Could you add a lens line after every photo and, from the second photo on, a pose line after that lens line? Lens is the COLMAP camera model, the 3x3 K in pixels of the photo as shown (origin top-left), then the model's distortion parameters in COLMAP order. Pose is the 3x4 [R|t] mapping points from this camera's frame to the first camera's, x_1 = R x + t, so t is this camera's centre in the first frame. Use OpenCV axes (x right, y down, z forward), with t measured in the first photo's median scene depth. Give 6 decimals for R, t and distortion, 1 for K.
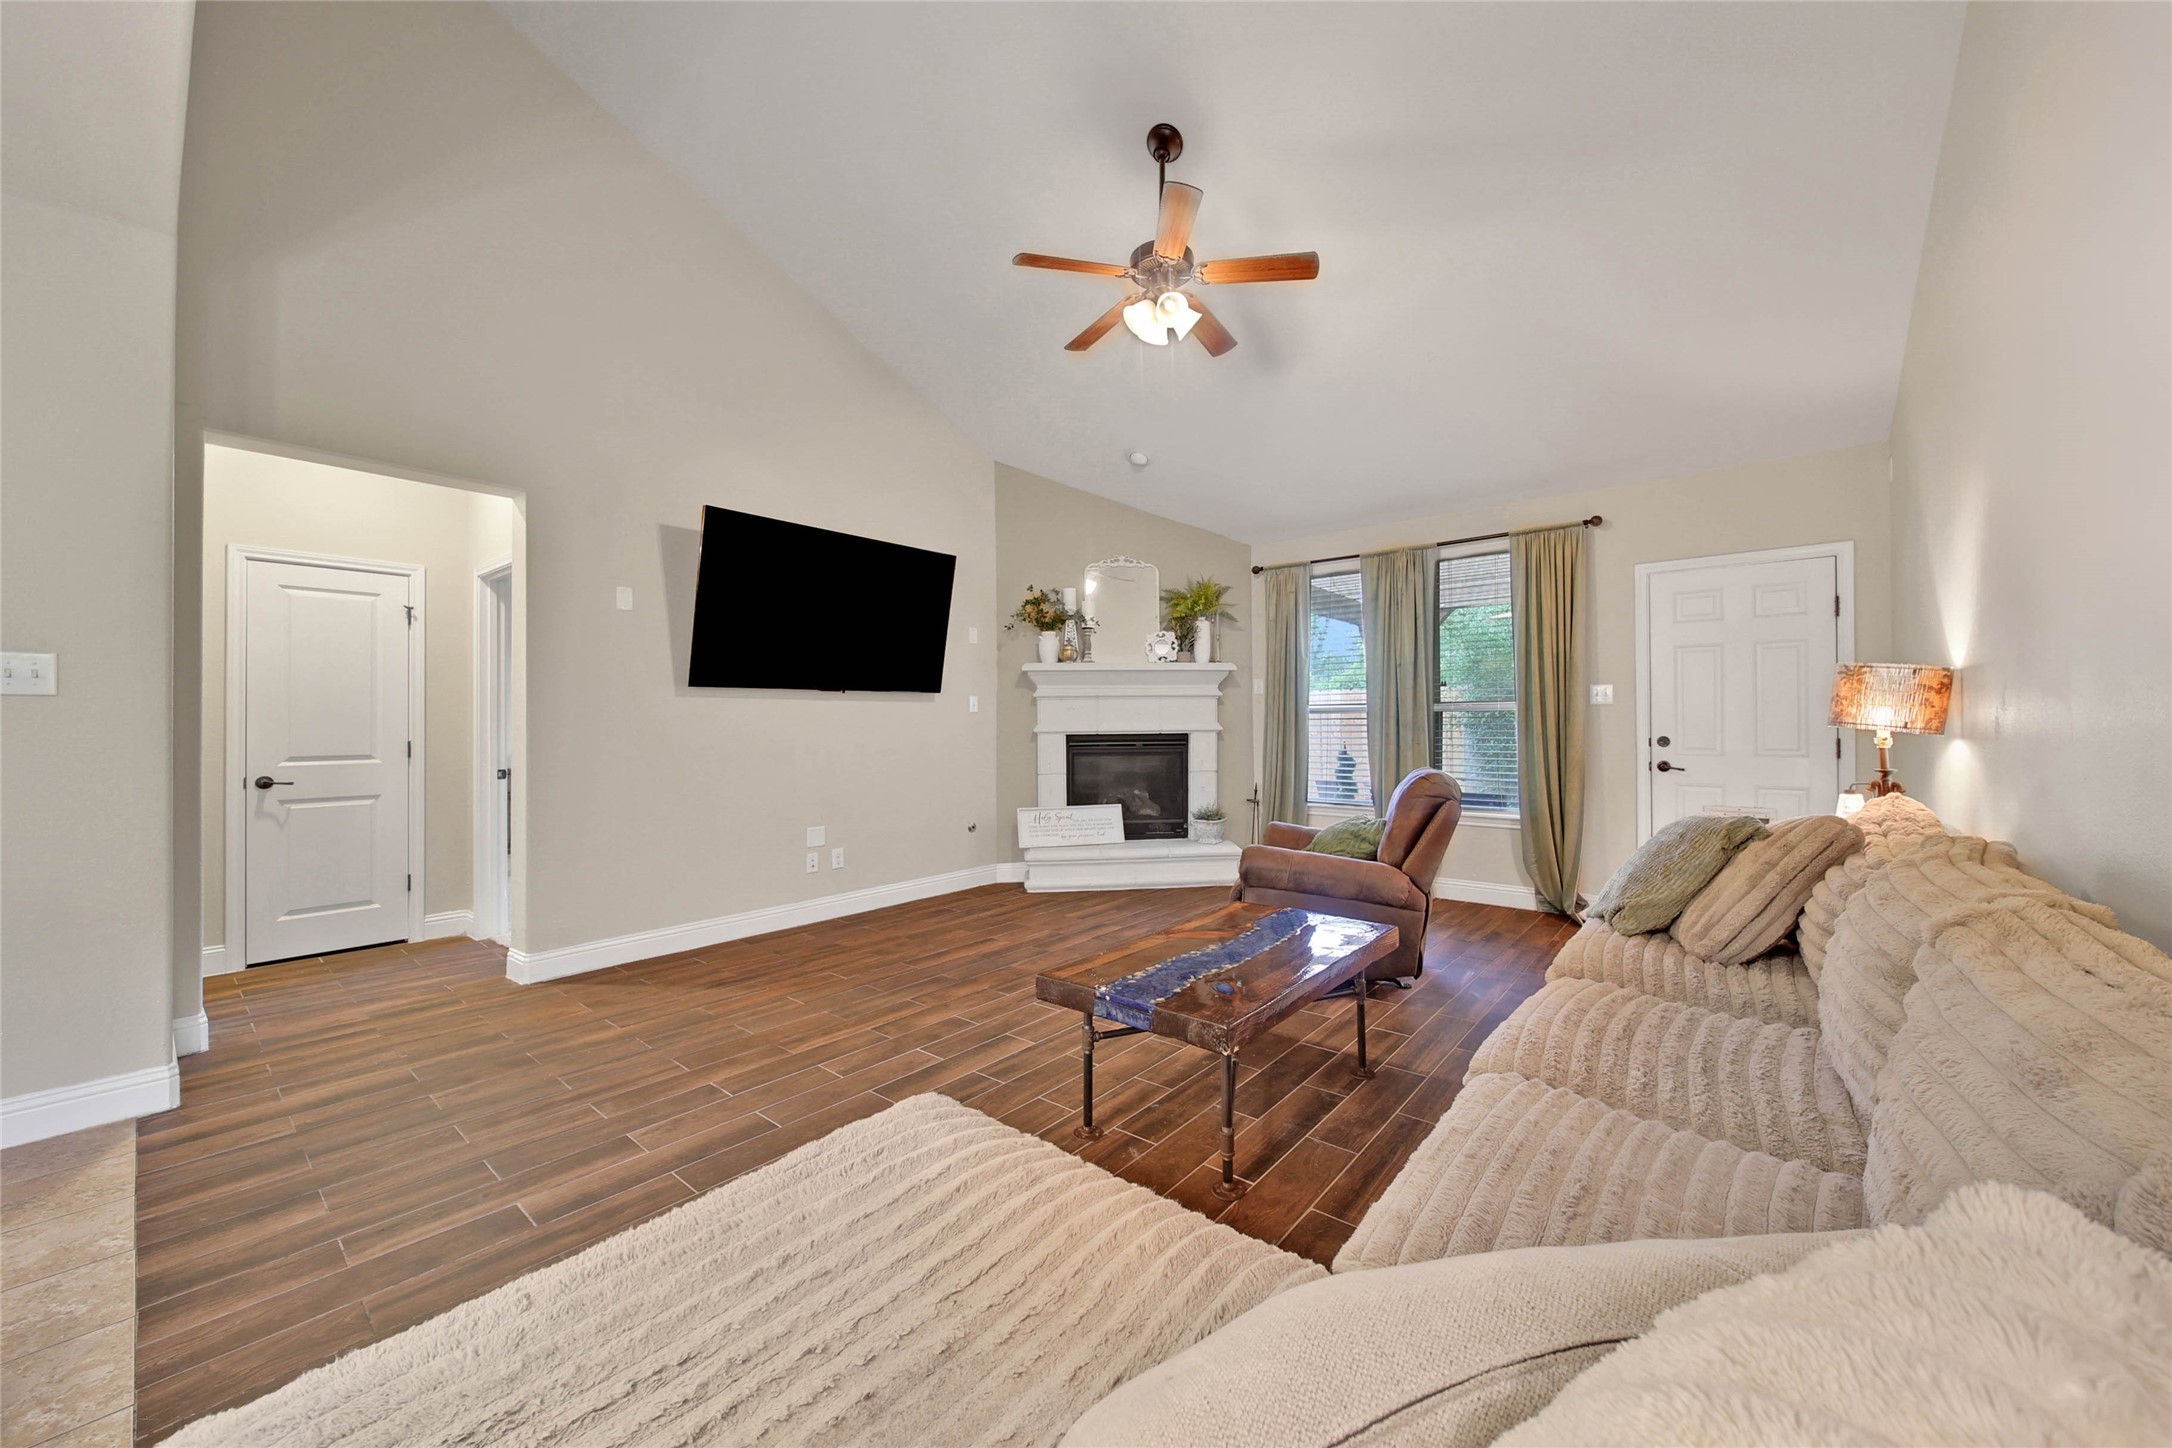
lens RADIAL K [[776.9, 0, 1090.5], [0, 776.9, 716.9], [0, 0, 1]] dist [-0.001719, -0.000157]
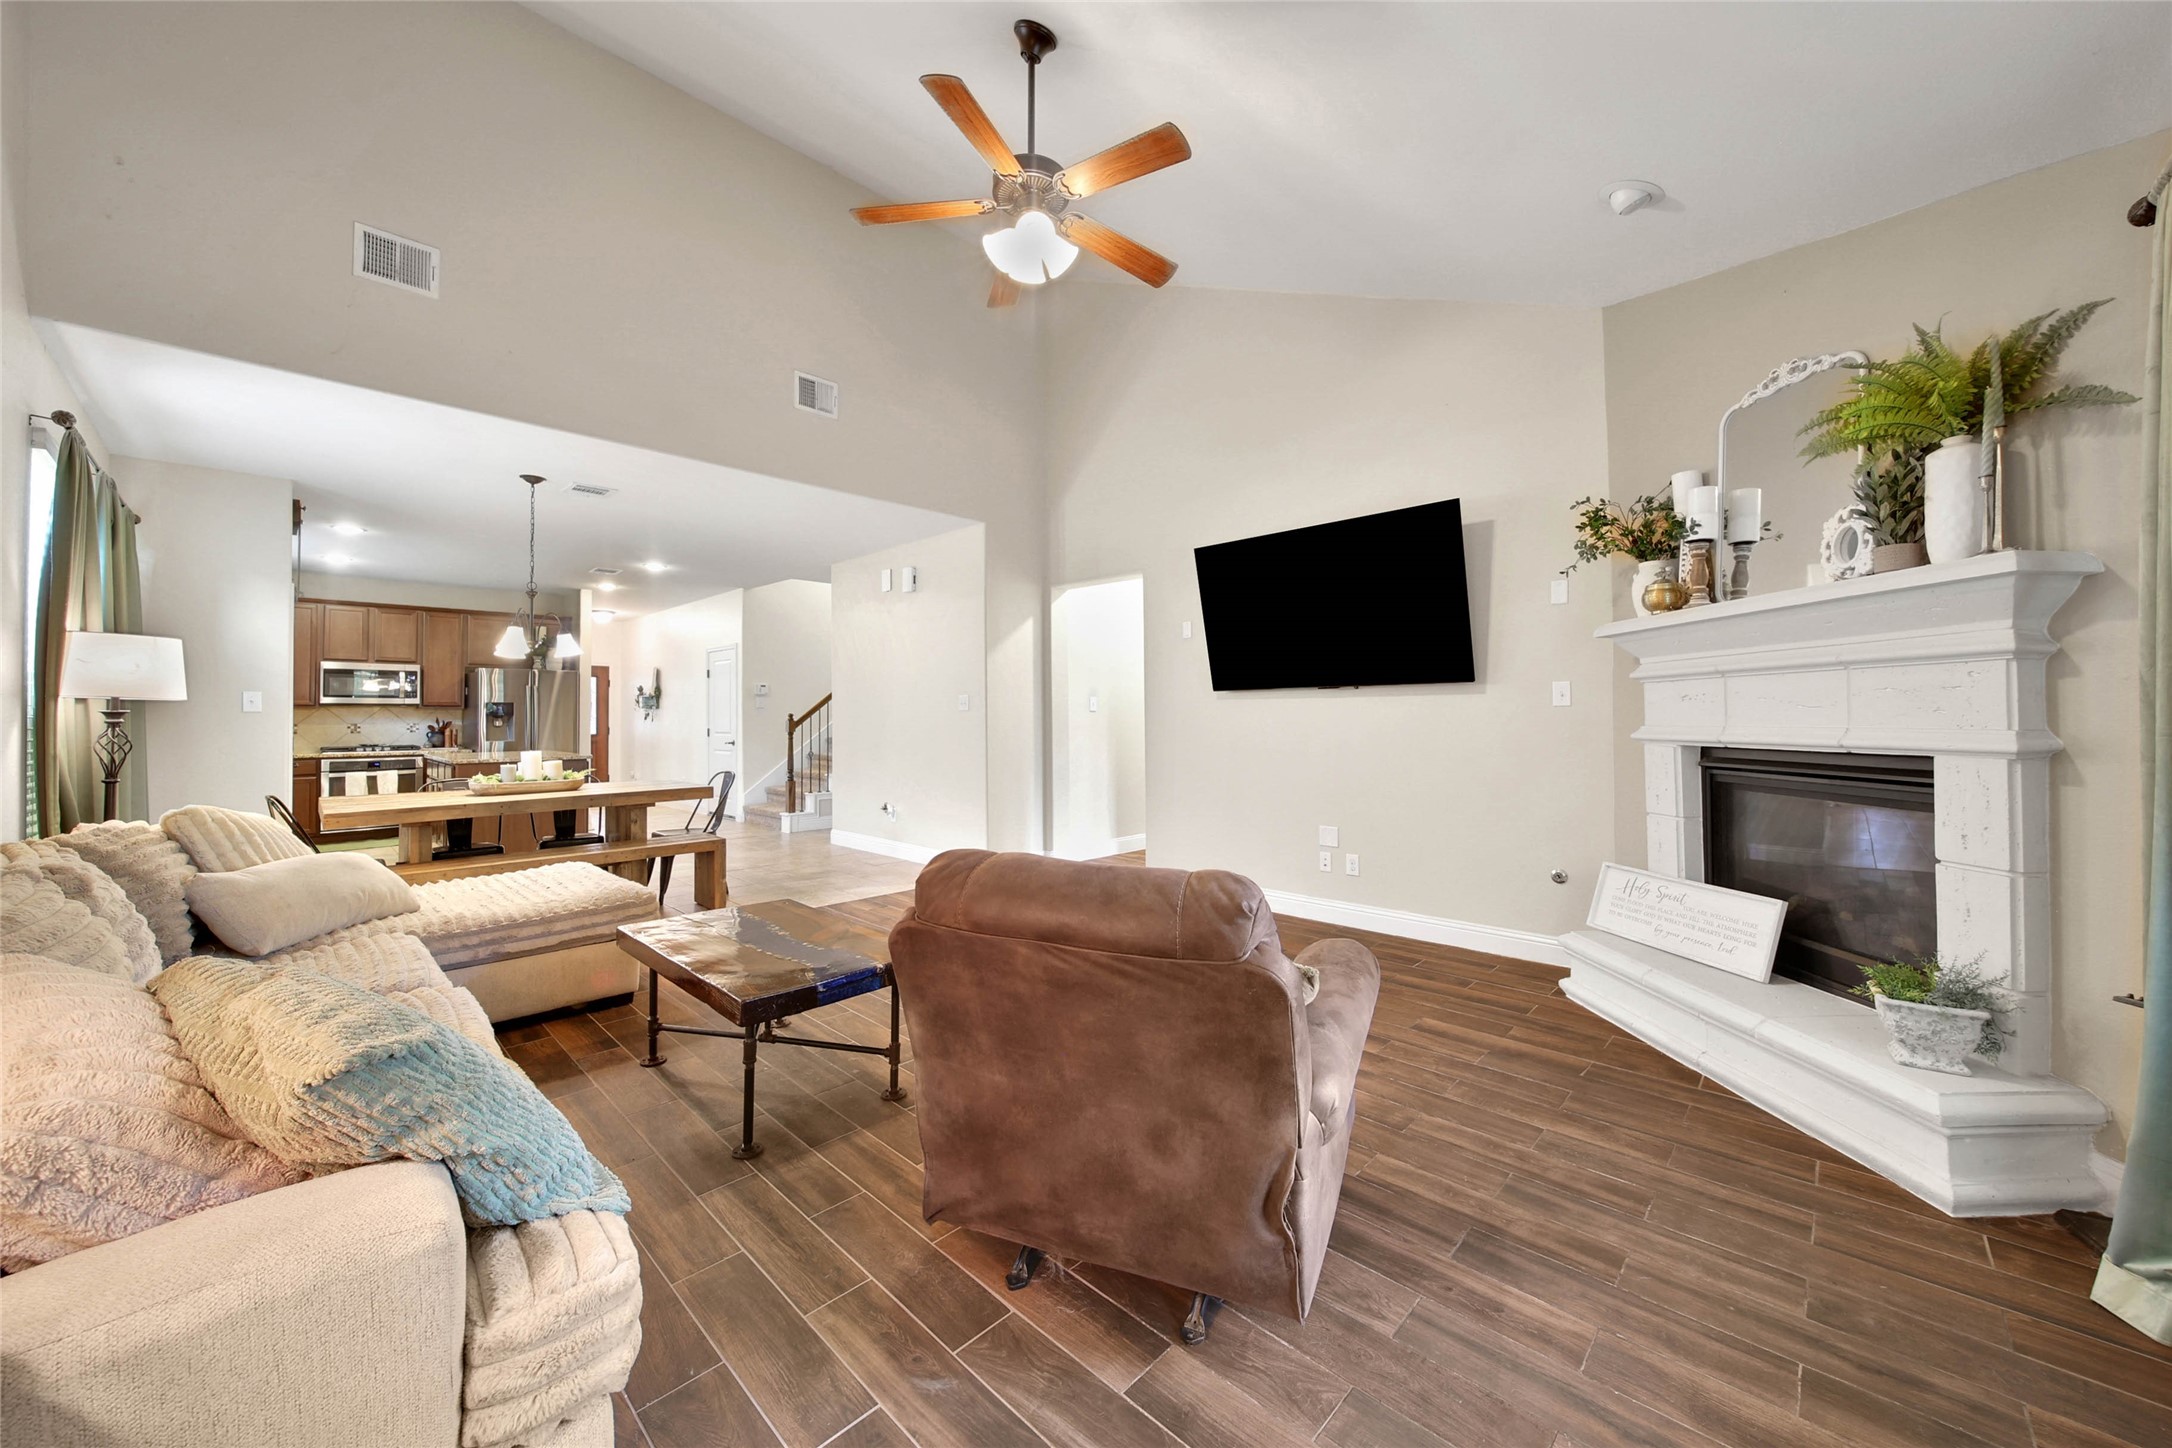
lens RADIAL K [[796.8, 0, 1108.3], [0, 796.8, 701.6], [0, 0, 1]] dist [-0.001133, -0.000096]
pose [[-0.068503, -0.010645, -0.997594, 0.633219], [0.014300, 0.999830, -0.011651, -0.007950], [0.997548, -0.015063, -0.068339, 0.742101]]
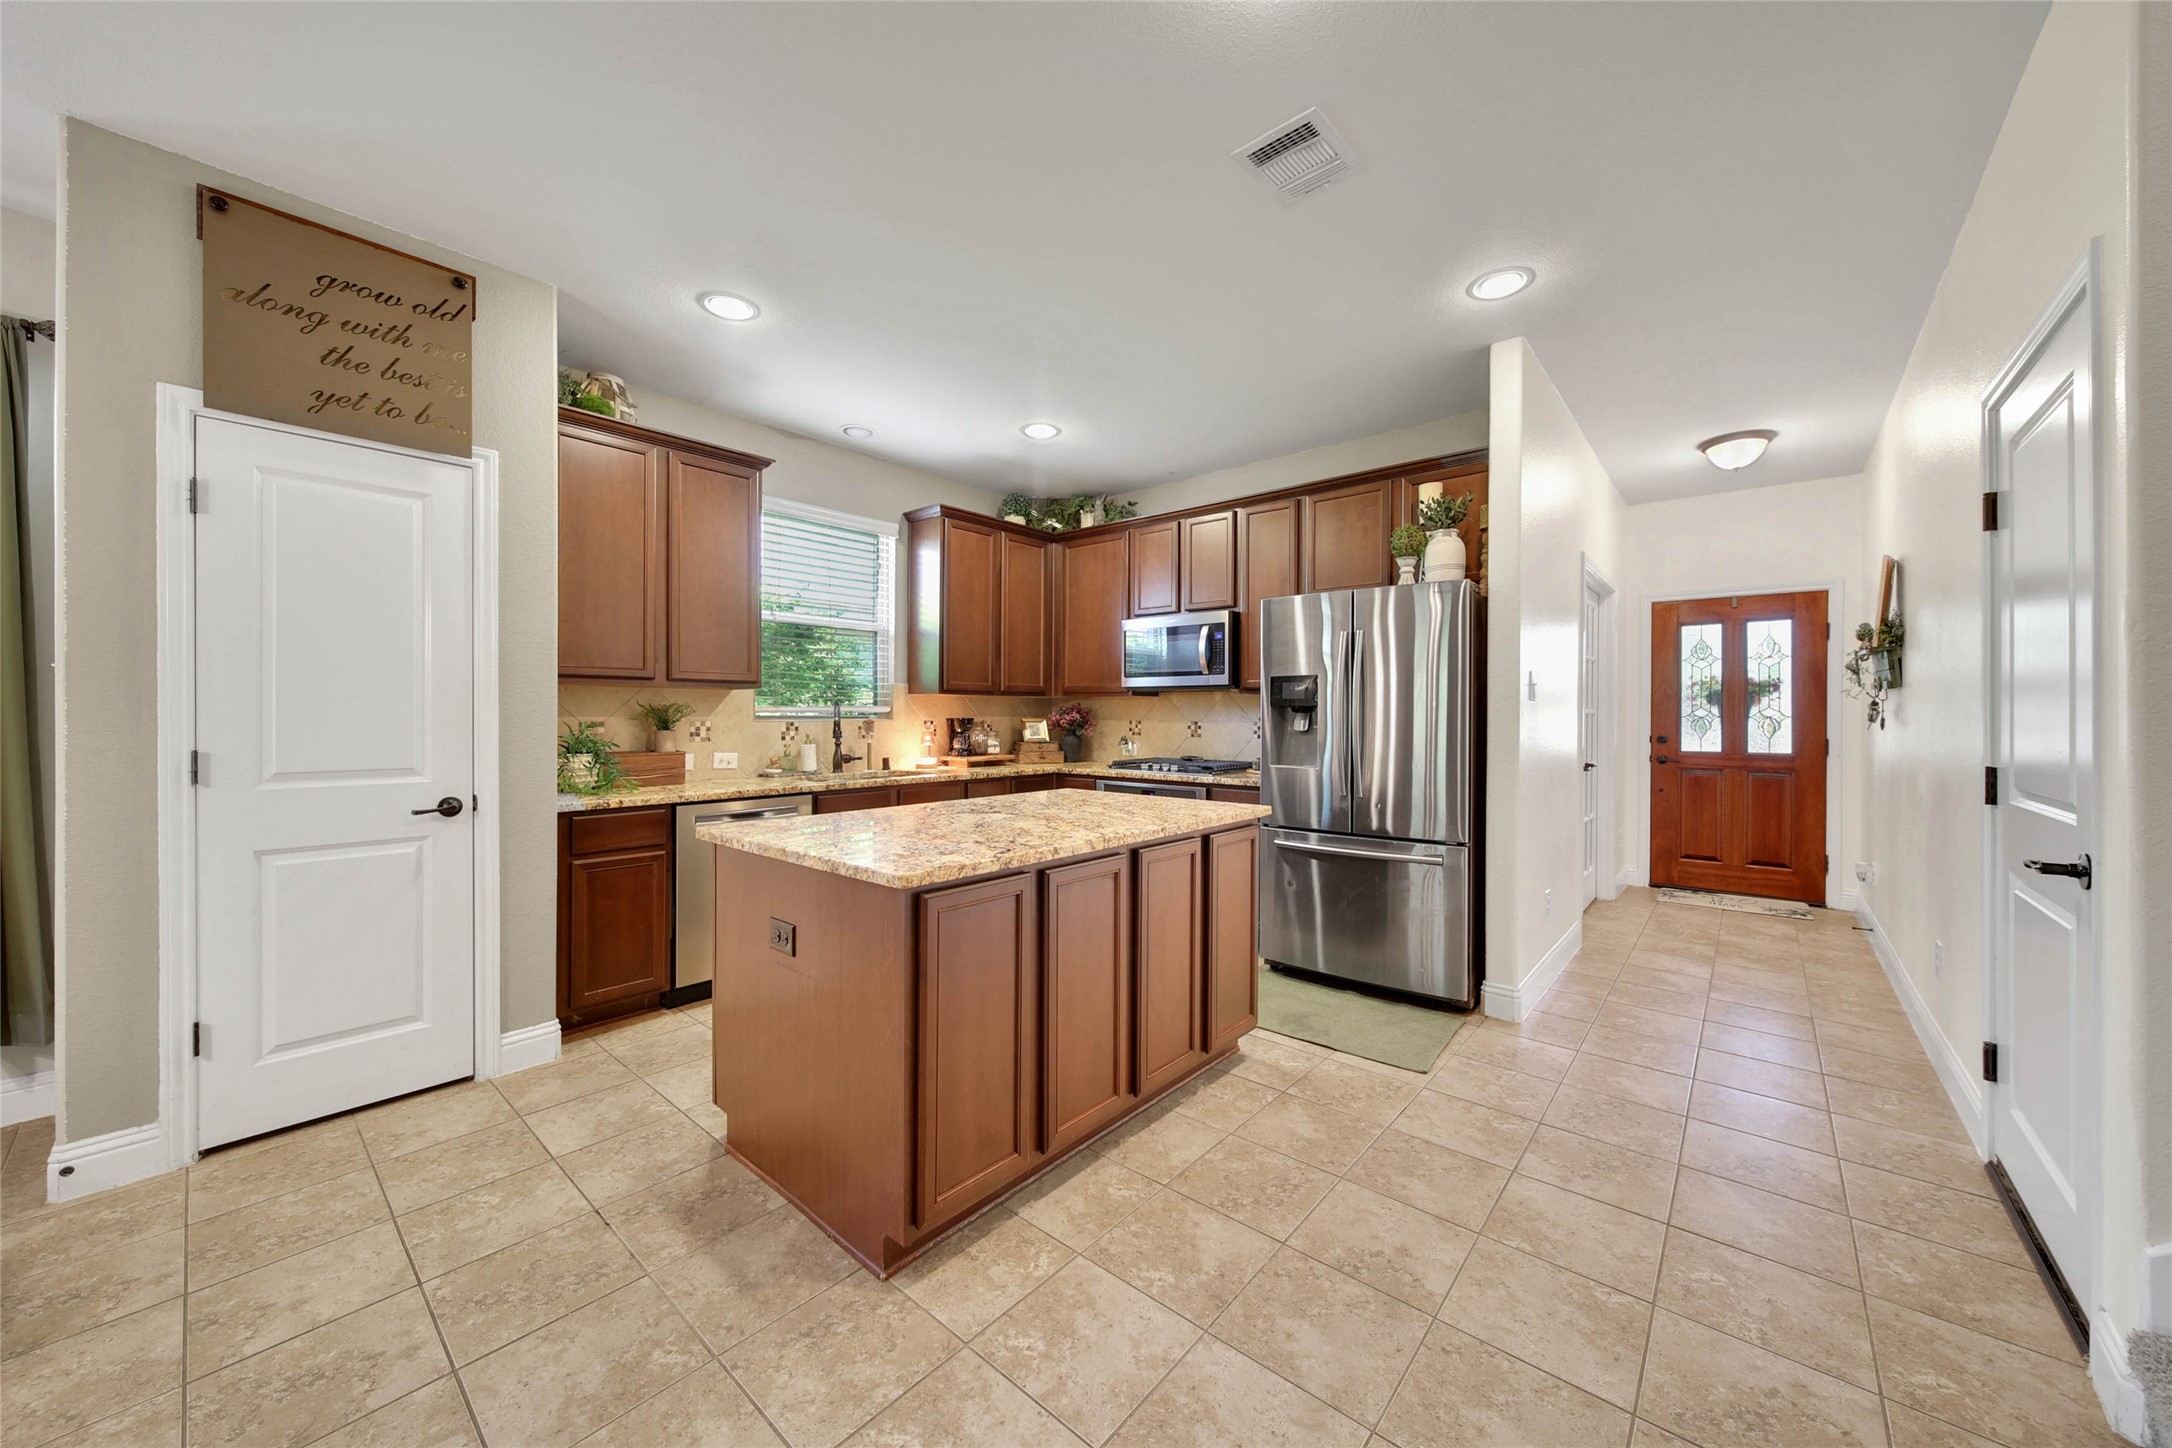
lens RADIAL K [[779.0, 0, 1085.1], [0, 779.0, 720.9], [0, 0, 1]] dist [-0.001653, -0.000323]
pose [[-0.999745, 0.002447, 0.022452, -0.781792], [0.002436, 0.999997, -0.000500, -0.004147], [-0.022453, -0.000445, -0.999748, 0.050352]]
